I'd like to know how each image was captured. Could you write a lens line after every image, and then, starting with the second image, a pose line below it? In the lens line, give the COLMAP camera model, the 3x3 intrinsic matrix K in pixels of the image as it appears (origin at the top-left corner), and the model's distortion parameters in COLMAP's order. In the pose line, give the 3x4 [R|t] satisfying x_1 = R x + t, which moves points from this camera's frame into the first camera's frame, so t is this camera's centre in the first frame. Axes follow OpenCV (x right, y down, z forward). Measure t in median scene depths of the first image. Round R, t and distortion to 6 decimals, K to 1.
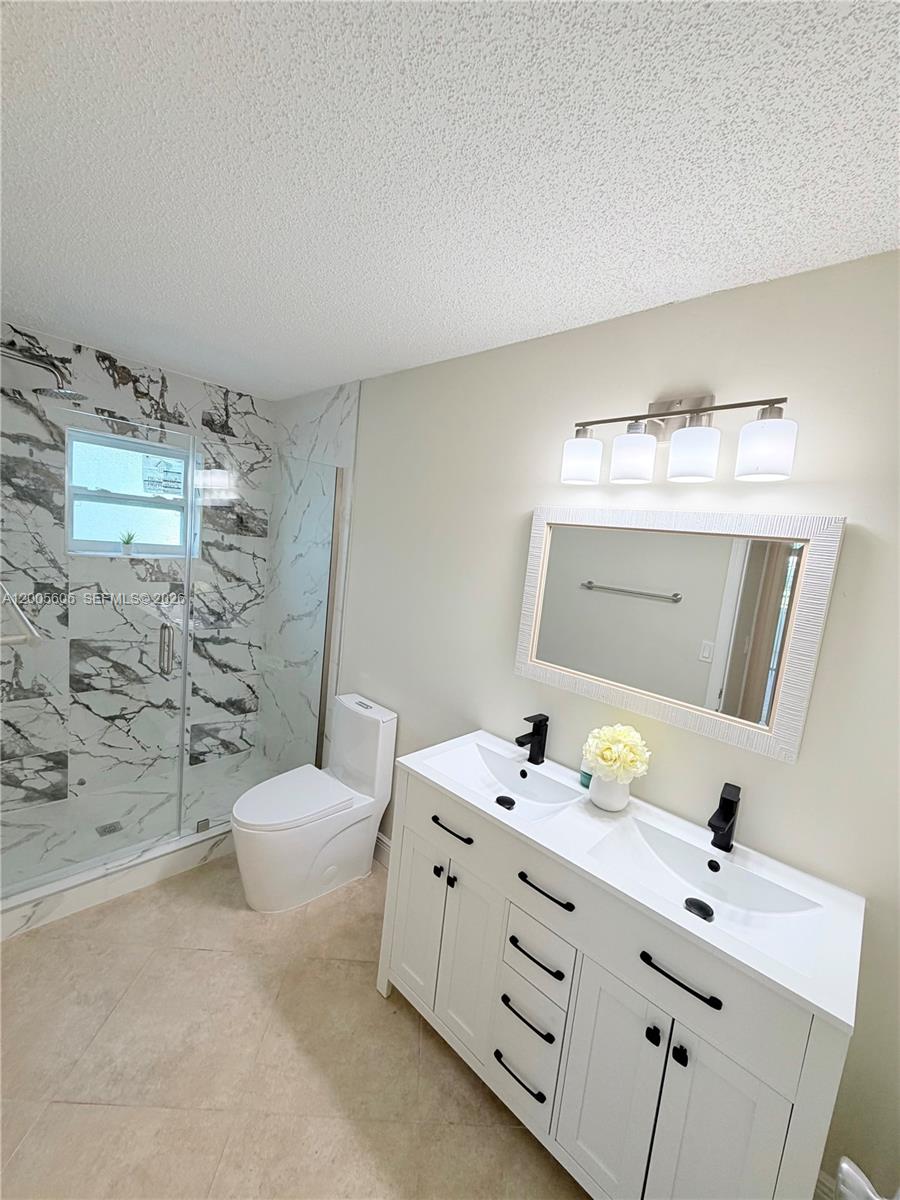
lens RADIAL K [[481.1, 0, 452.7], [0, 481.1, 597.3], [0, 0, 1]] dist [-0.002908, 0.000425]
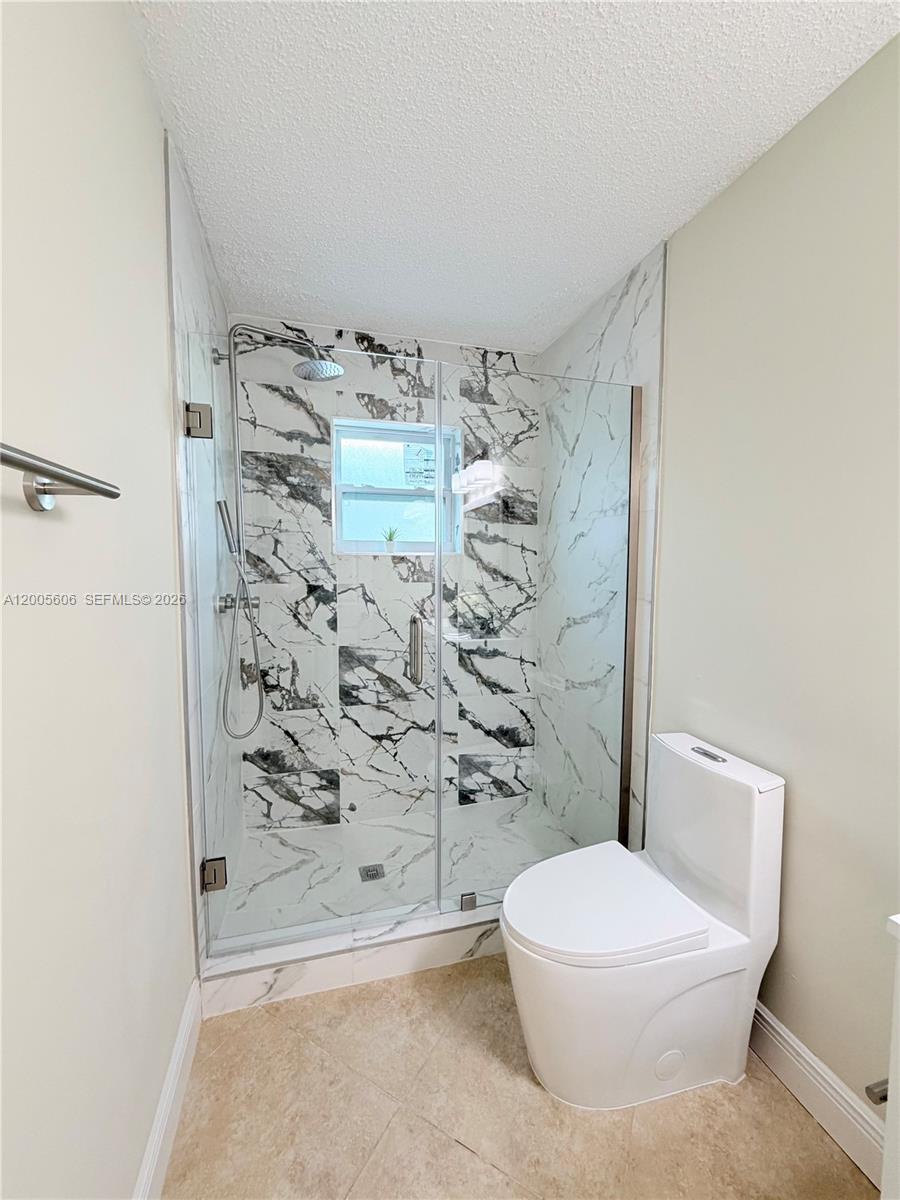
lens RADIAL K [[481.1, 0, 450.3], [0, 481.1, 596.6], [0, 0, 1]] dist [-0.002908, 0.000425]
pose [[0.852966, -0.061846, -0.518290, -0.132294], [0.022608, 0.996401, -0.081691, 0.073243], [0.521477, 0.057963, 0.851294, 0.323886]]
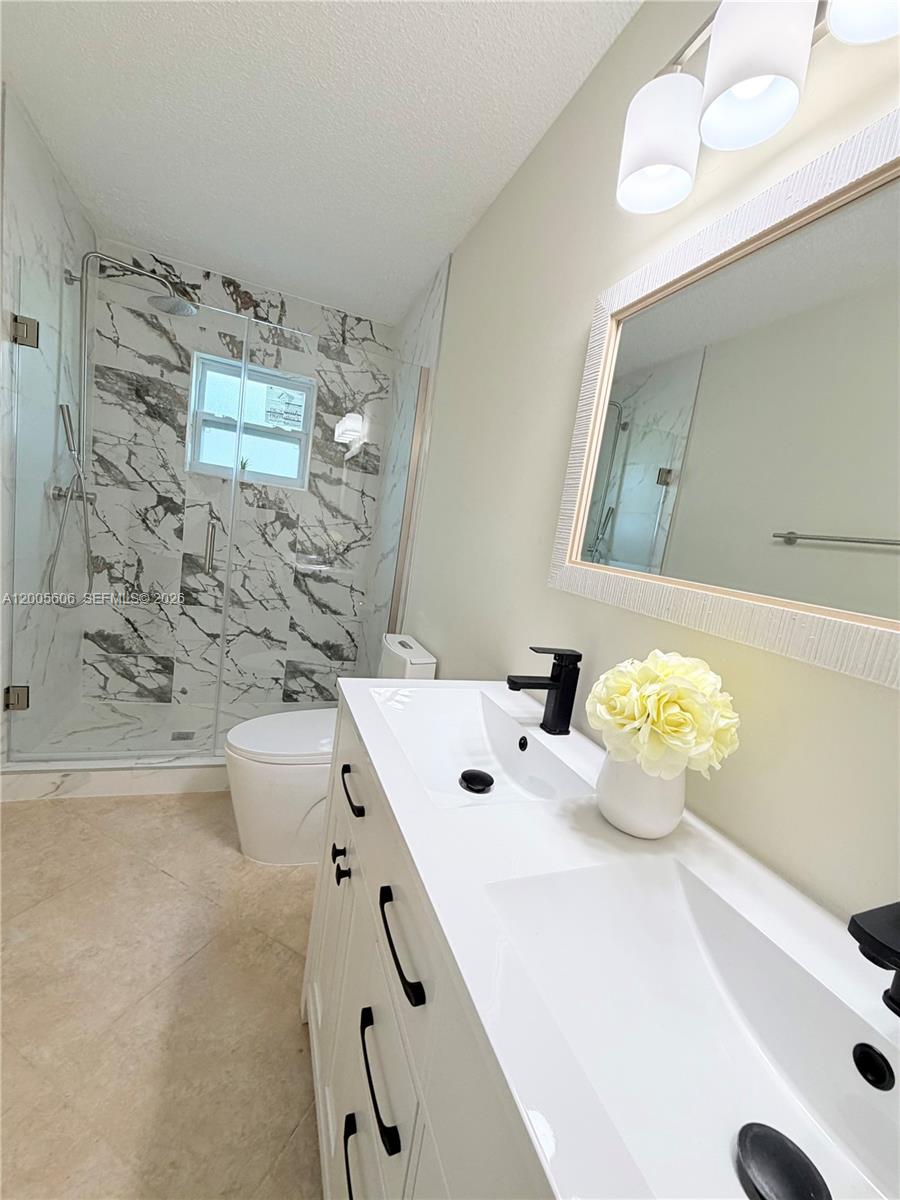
lens RADIAL K [[481.1, 0, 450.9], [0, 481.1, 597.1], [0, 0, 1]] dist [-0.002908, 0.000425]
pose [[0.901328, 0.084955, -0.424724, 0.203508], [-0.100597, 0.994822, -0.014492, 0.142049], [0.421293, 0.055788, 0.905207, 0.291826]]
